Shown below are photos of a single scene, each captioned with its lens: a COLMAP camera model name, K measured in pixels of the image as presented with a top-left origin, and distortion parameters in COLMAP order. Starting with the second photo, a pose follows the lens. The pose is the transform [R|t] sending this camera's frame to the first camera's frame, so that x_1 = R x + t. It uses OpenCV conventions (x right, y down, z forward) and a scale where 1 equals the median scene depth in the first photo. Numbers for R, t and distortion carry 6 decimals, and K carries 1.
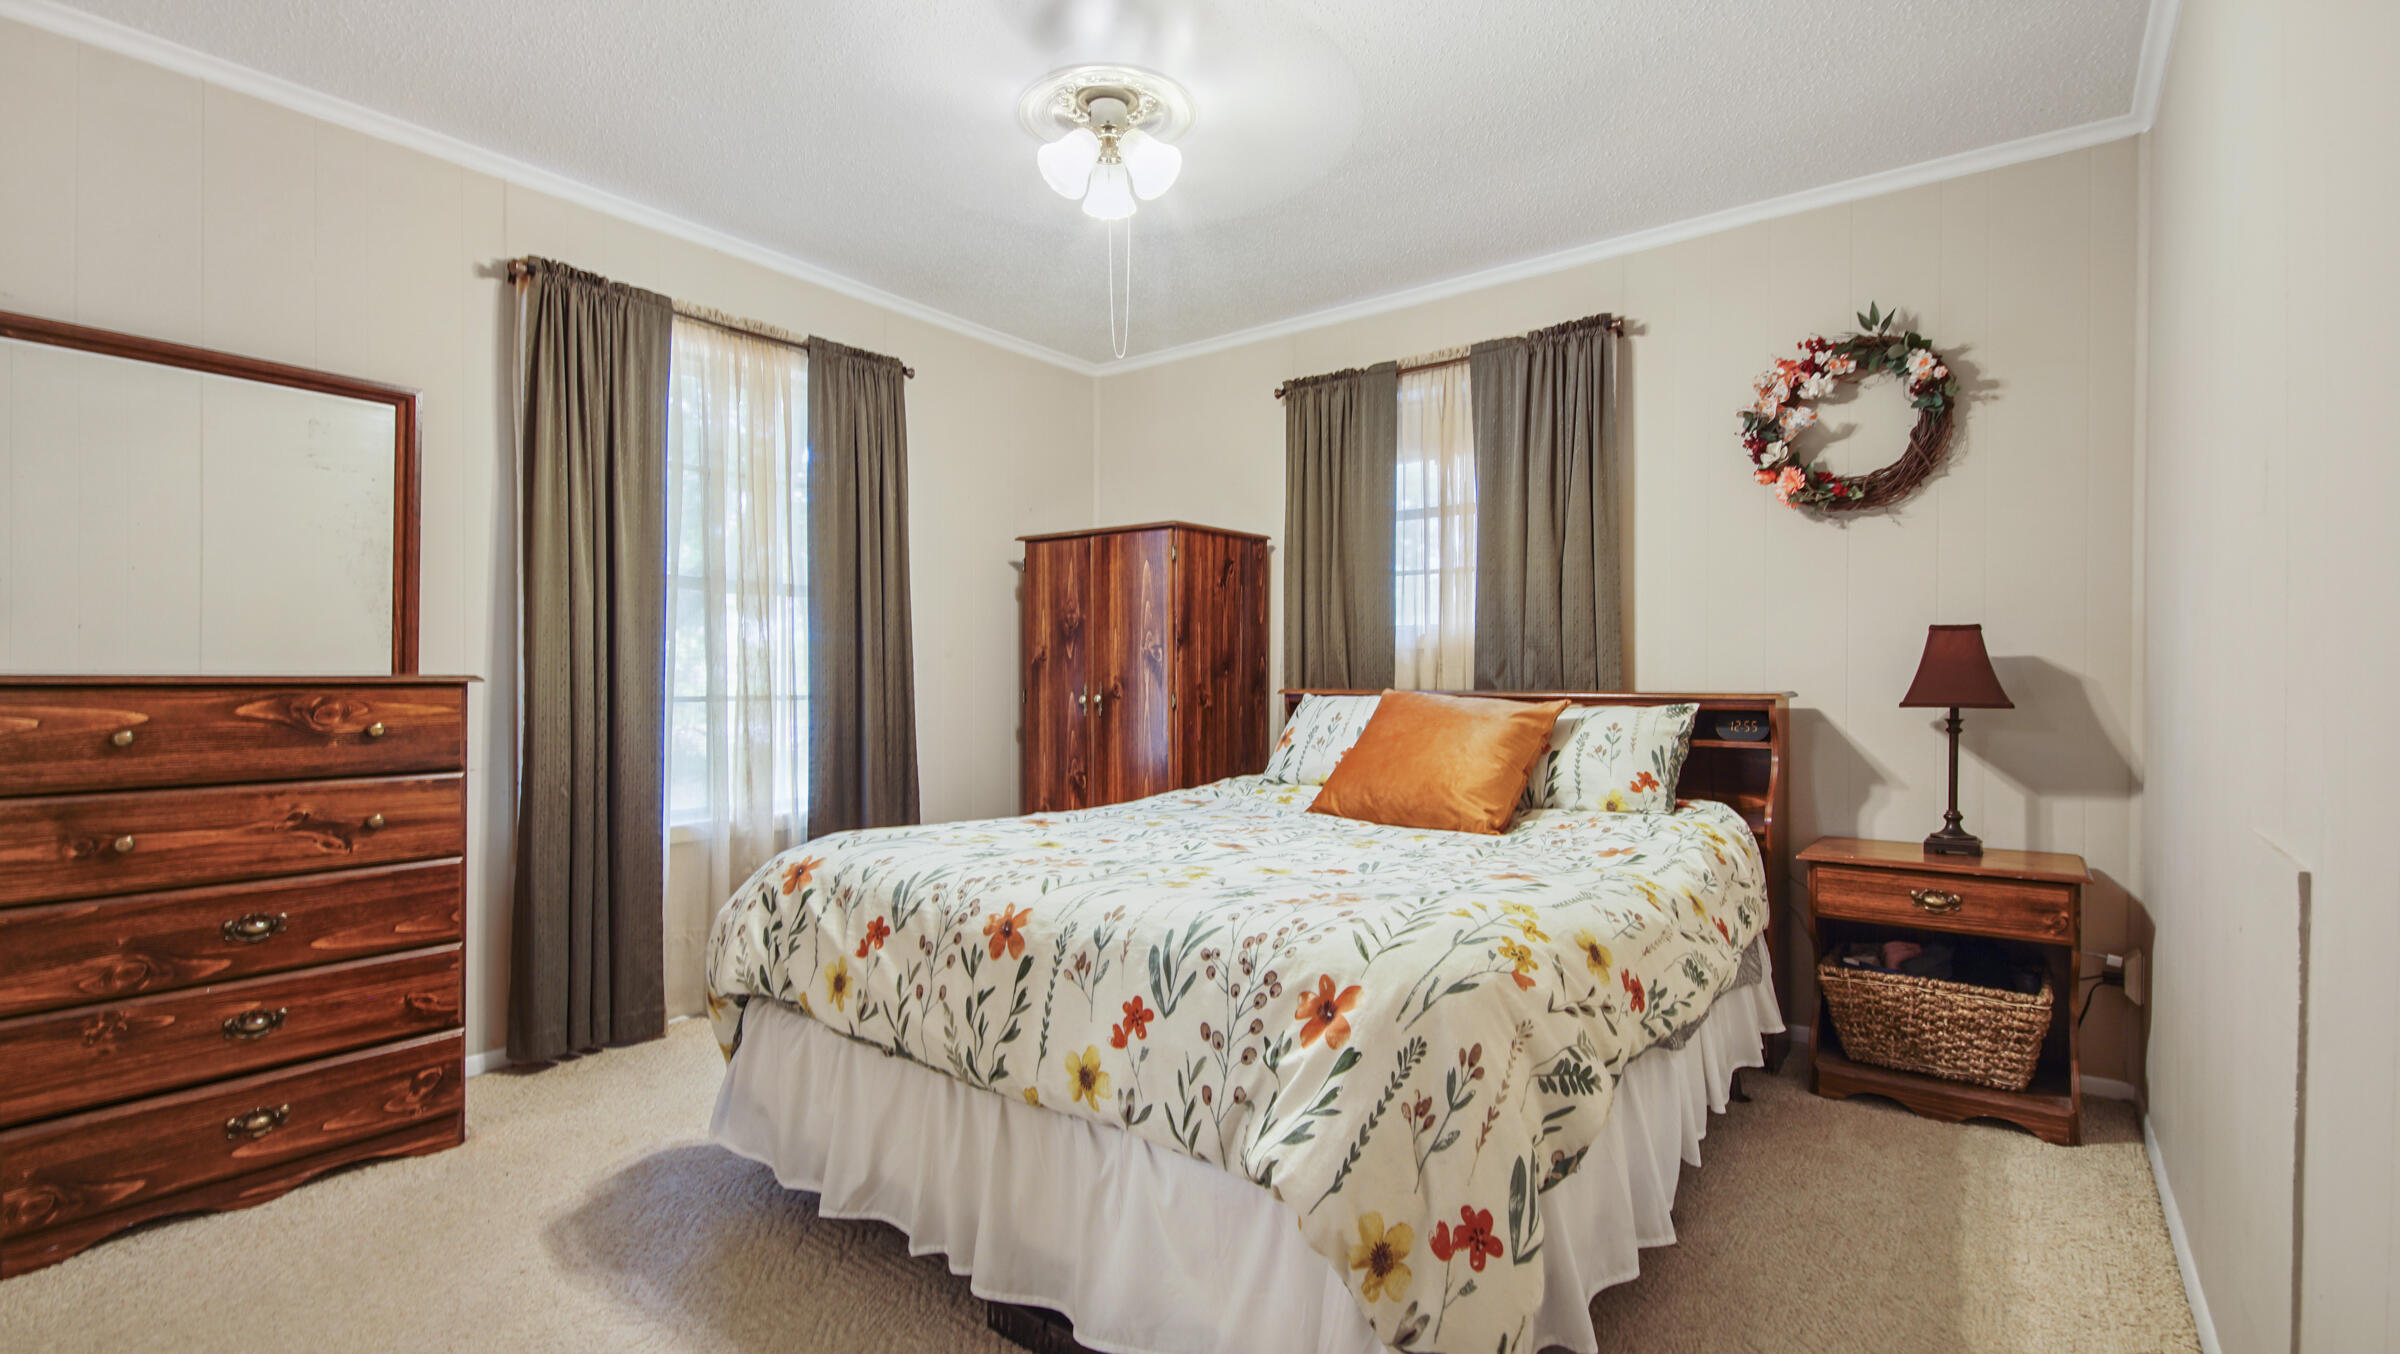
lens RADIAL K [[1084.0, 0, 1182.9], [0, 1084.0, 715.8], [0, 0, 1]] dist [0.033599, -0.020168]
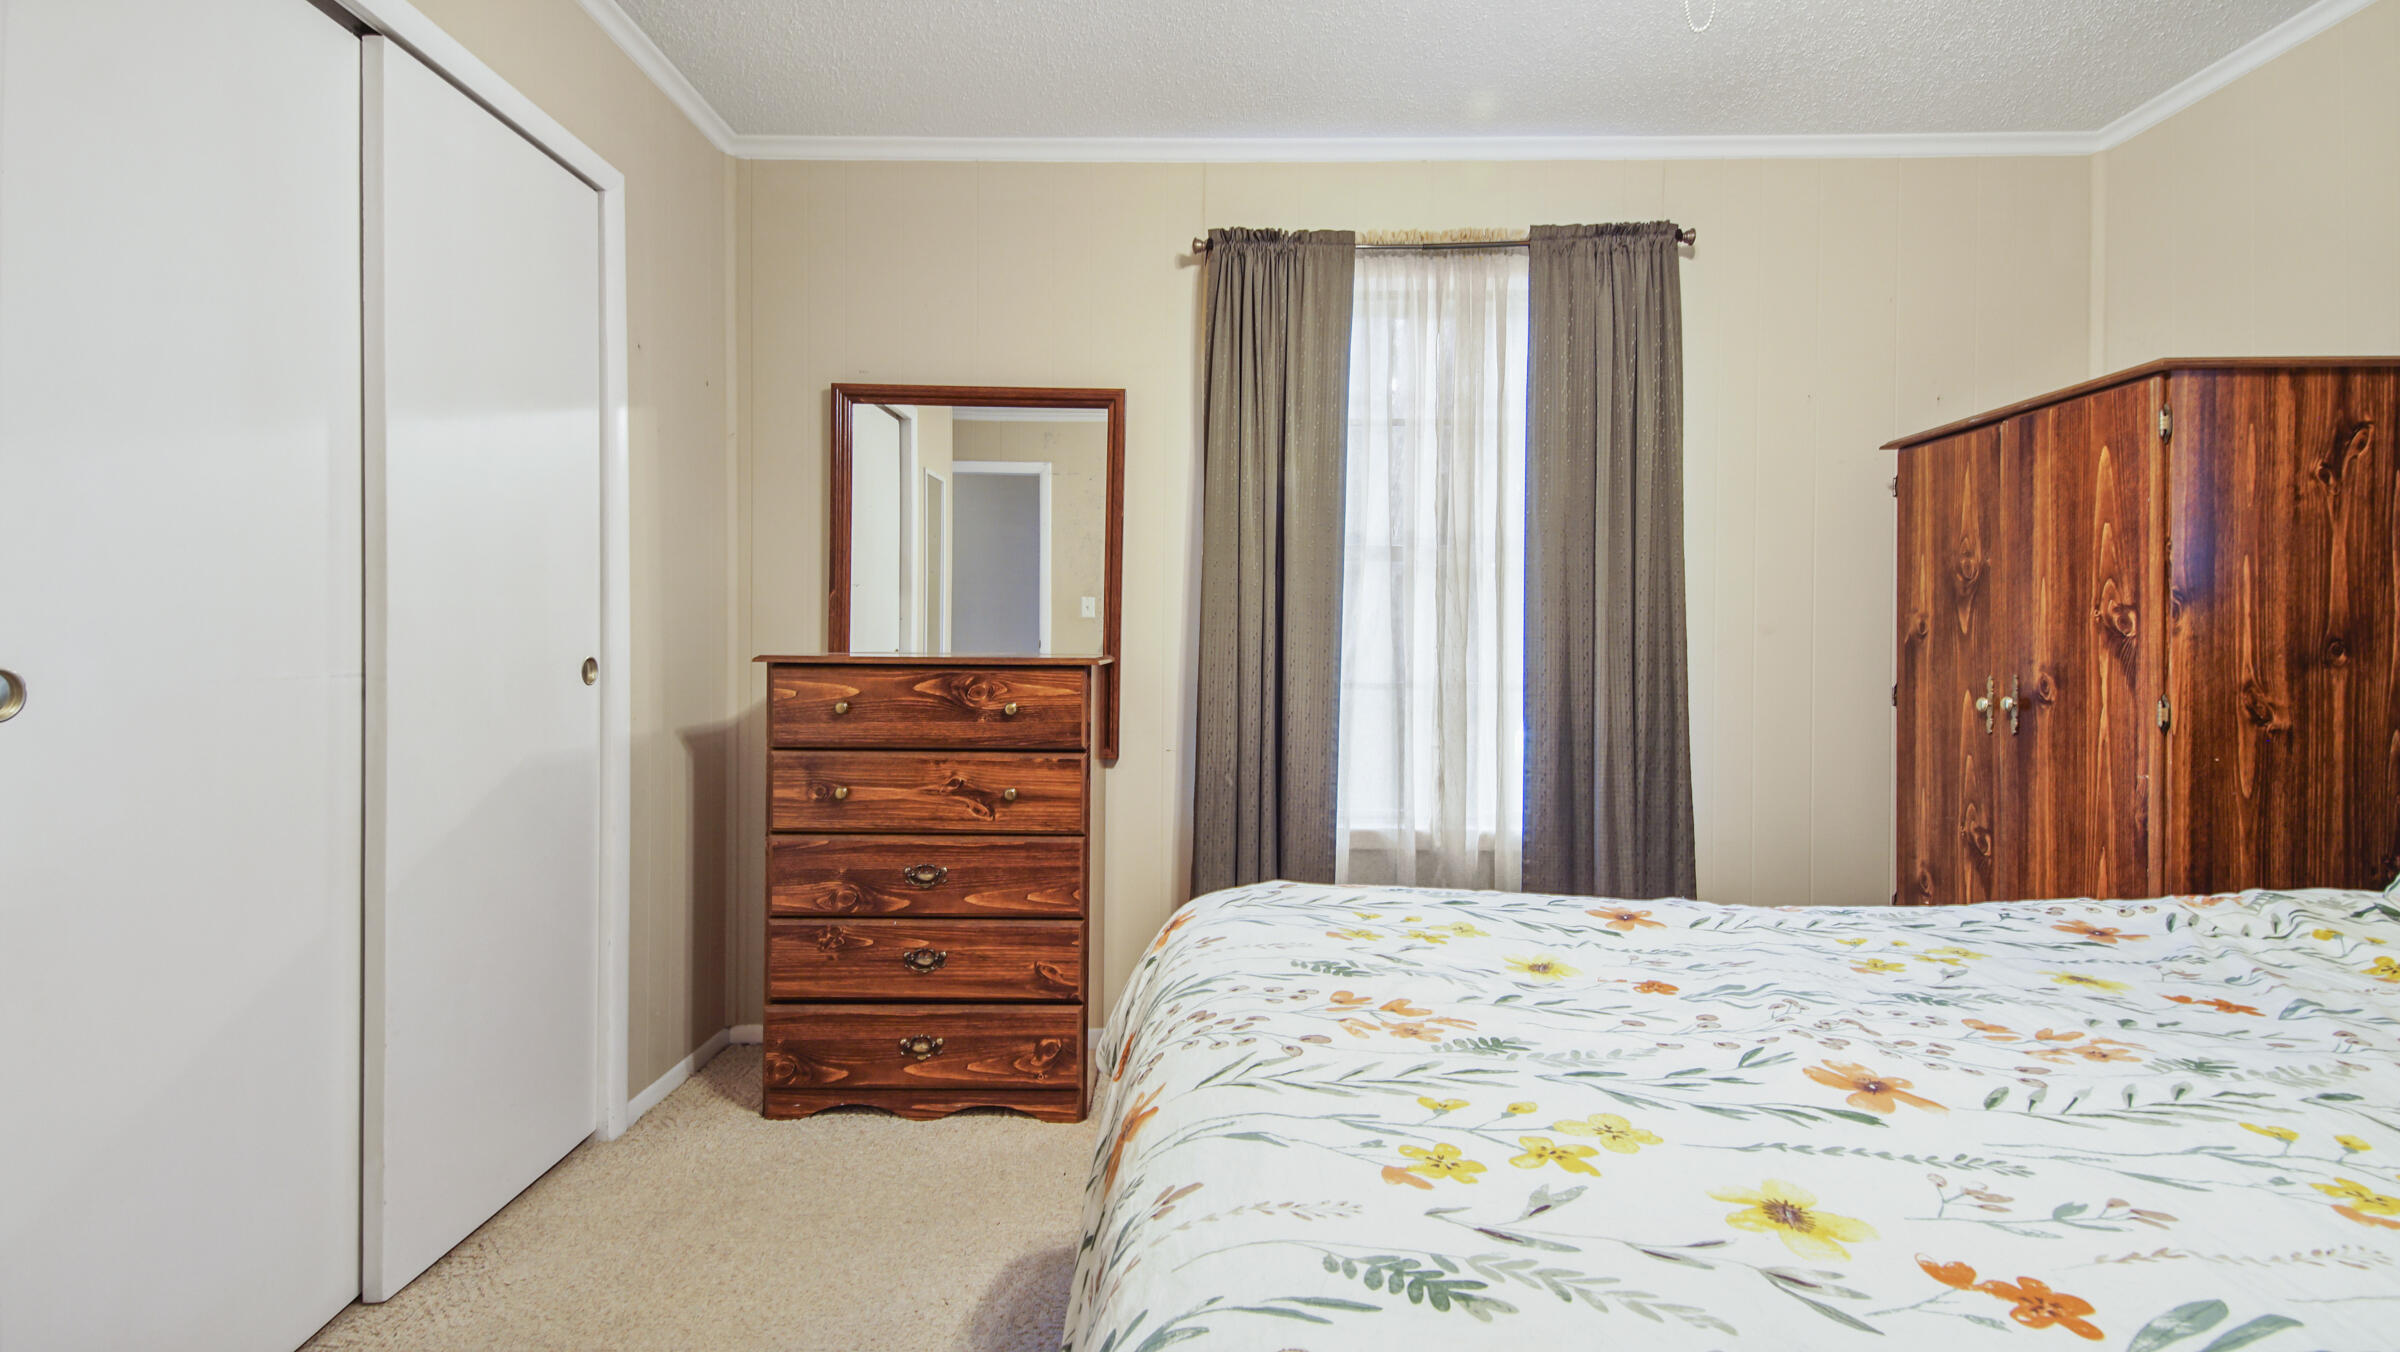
lens RADIAL K [[1066.2, 0, 1194.3], [0, 1066.2, 674.3], [0, 0, 1]] dist [0.050977, -0.030735]
pose [[0.590302, 0.015526, -0.807033, 0.208095], [-0.035668, 0.999340, -0.006864, -0.019294], [0.806394, 0.032837, 0.590466, 0.513990]]
